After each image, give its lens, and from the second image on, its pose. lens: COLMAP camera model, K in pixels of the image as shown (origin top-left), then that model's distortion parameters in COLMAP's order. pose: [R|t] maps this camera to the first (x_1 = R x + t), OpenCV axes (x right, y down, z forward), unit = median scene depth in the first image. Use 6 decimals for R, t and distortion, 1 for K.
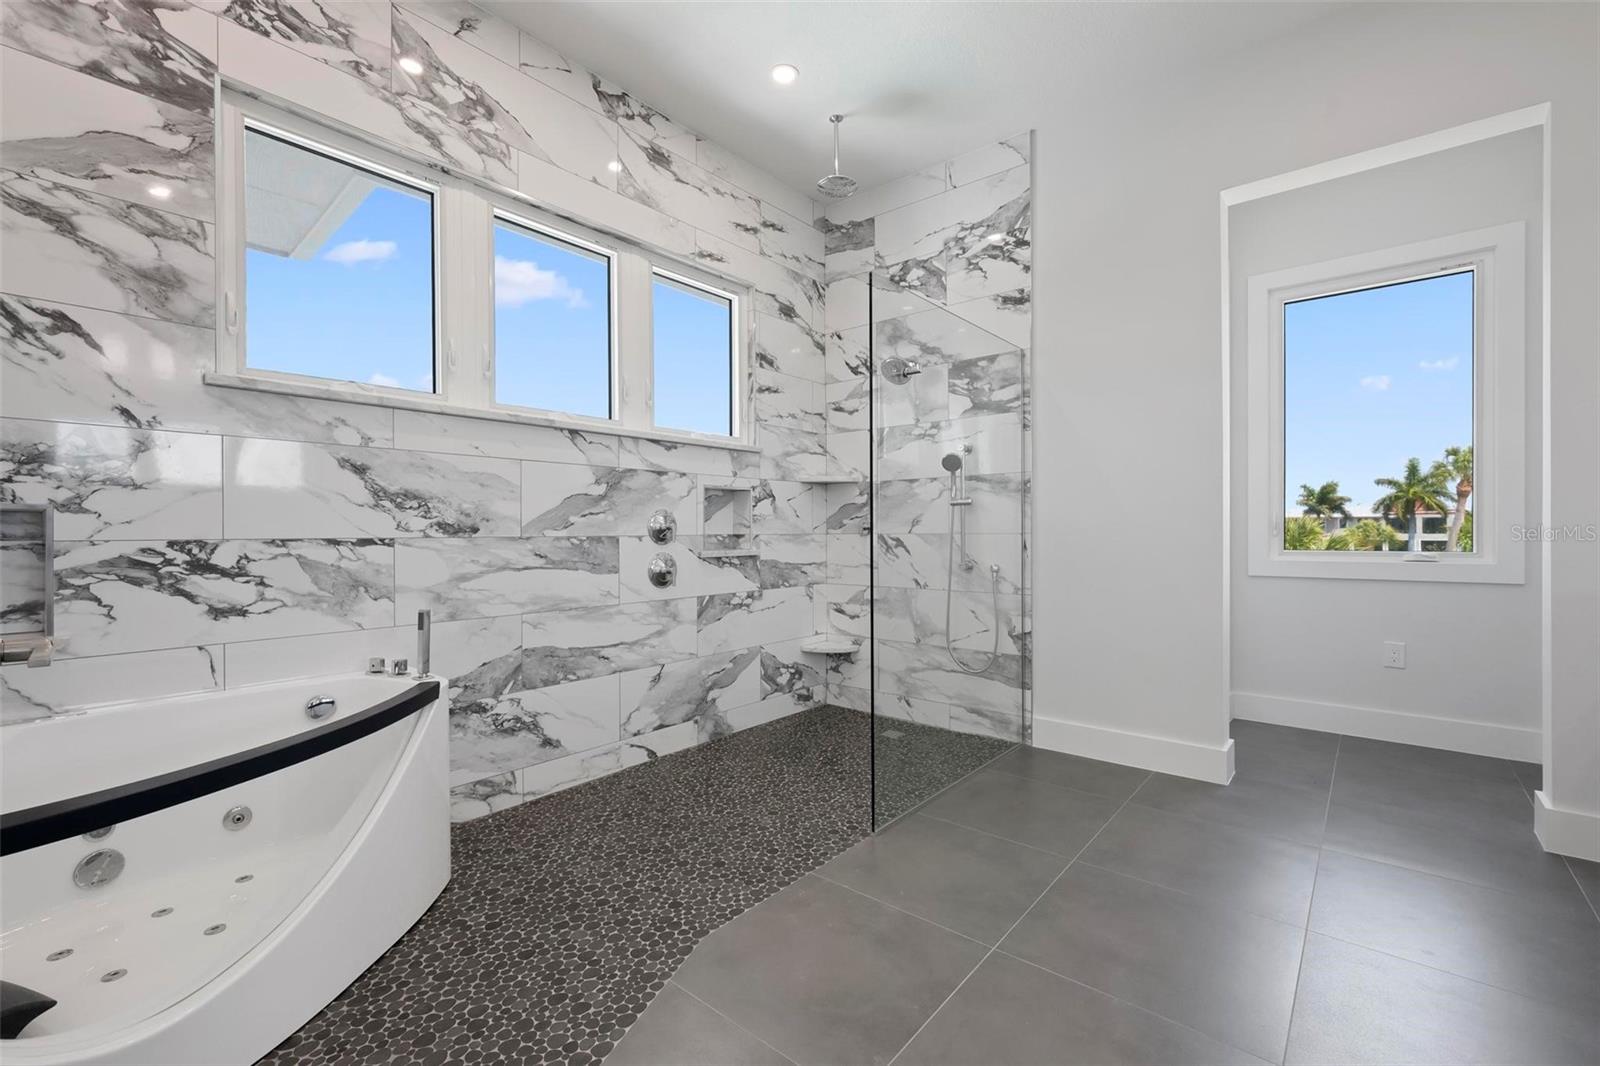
lens RADIAL K [[667.4, 0, 794.5], [0, 667.4, 533.2], [0, 0, 1]] dist [-0.005895, 0.000861]
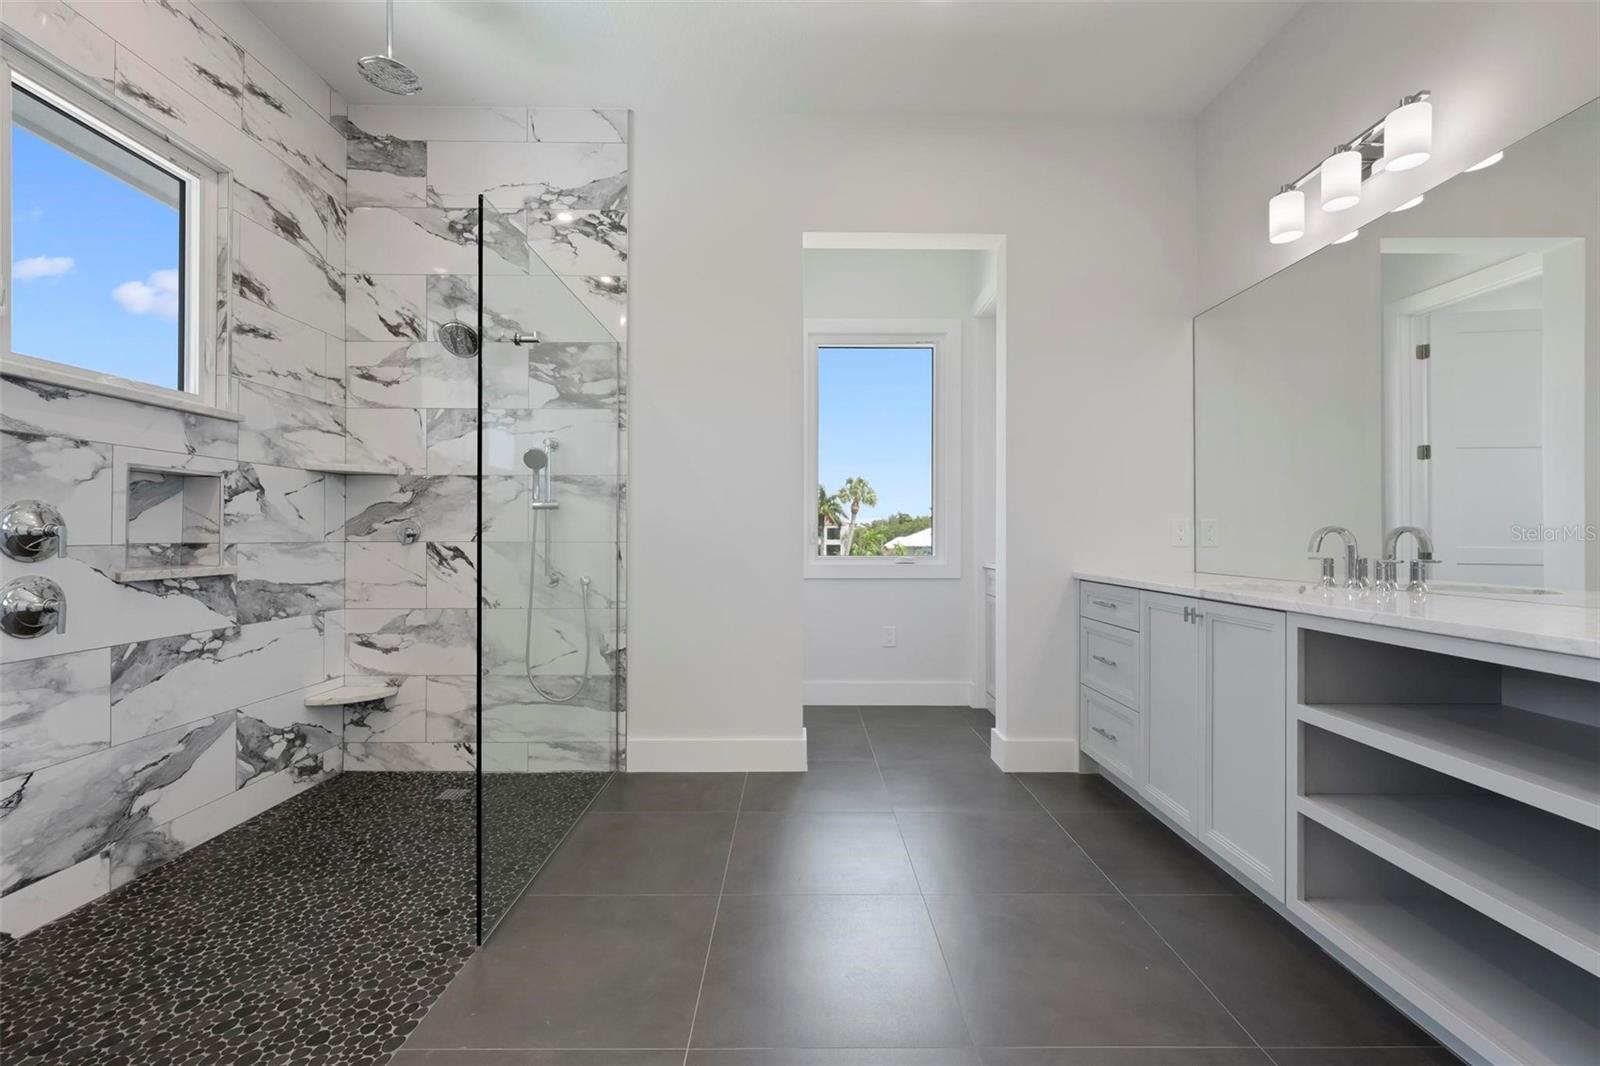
lens RADIAL K [[667.4, 0, 793.6], [0, 667.4, 532.7], [0, 0, 1]] dist [-0.005895, 0.000861]
pose [[0.758887, 0.007985, 0.651174, -0.068195], [-0.001846, 0.999947, -0.010111, -0.003244], [-0.651220, 0.006471, 0.758861, 0.137139]]
